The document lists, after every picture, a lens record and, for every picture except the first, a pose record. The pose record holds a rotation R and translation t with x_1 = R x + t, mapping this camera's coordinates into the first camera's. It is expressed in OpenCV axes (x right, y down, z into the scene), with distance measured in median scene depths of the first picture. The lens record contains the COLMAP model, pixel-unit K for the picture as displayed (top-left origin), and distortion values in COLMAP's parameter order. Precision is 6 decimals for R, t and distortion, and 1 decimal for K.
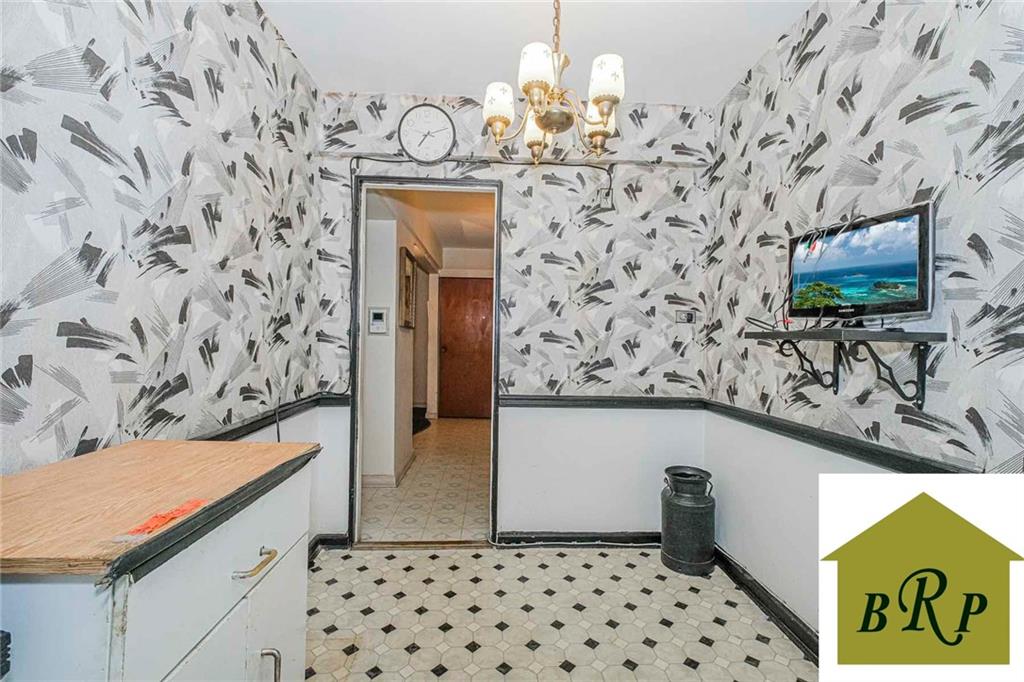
lens RADIAL K [[444.3, 0, 519.3], [0, 444.3, 332.4], [0, 0, 1]] dist [-0.000715, 0.000233]
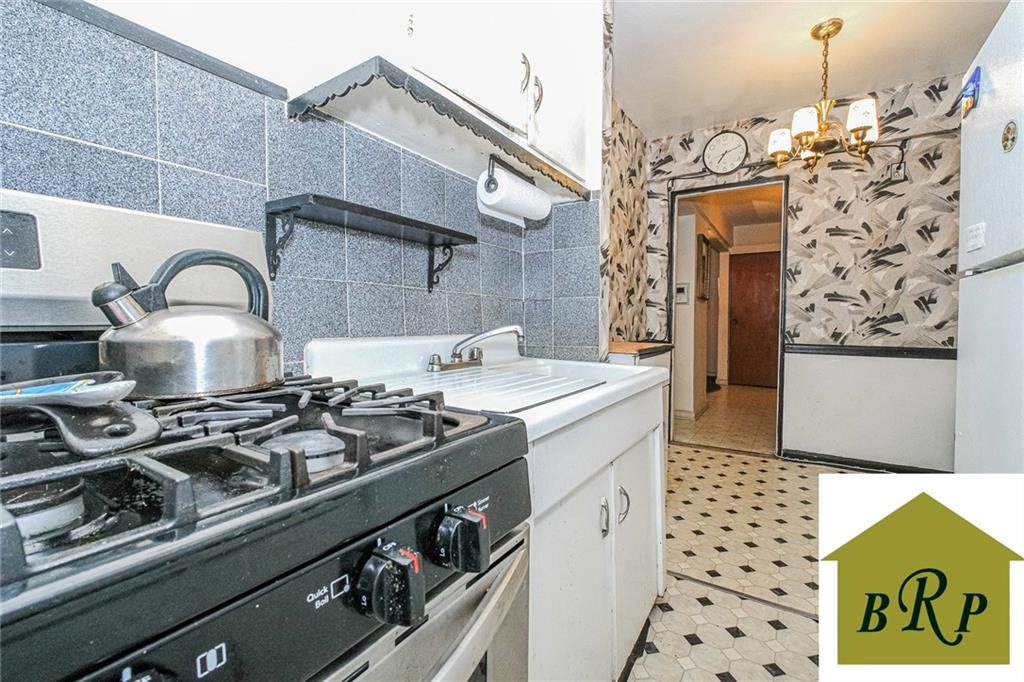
lens RADIAL K [[444.3, 0, 509.8], [0, 444.3, 336.8], [0, 0, 1]] dist [-0.000715, 0.000233]
pose [[0.807837, 0.010283, -0.589316, 0.069104], [0.018086, 0.998944, 0.042223, 0.052016], [0.589128, -0.044768, 0.806799, -0.509141]]
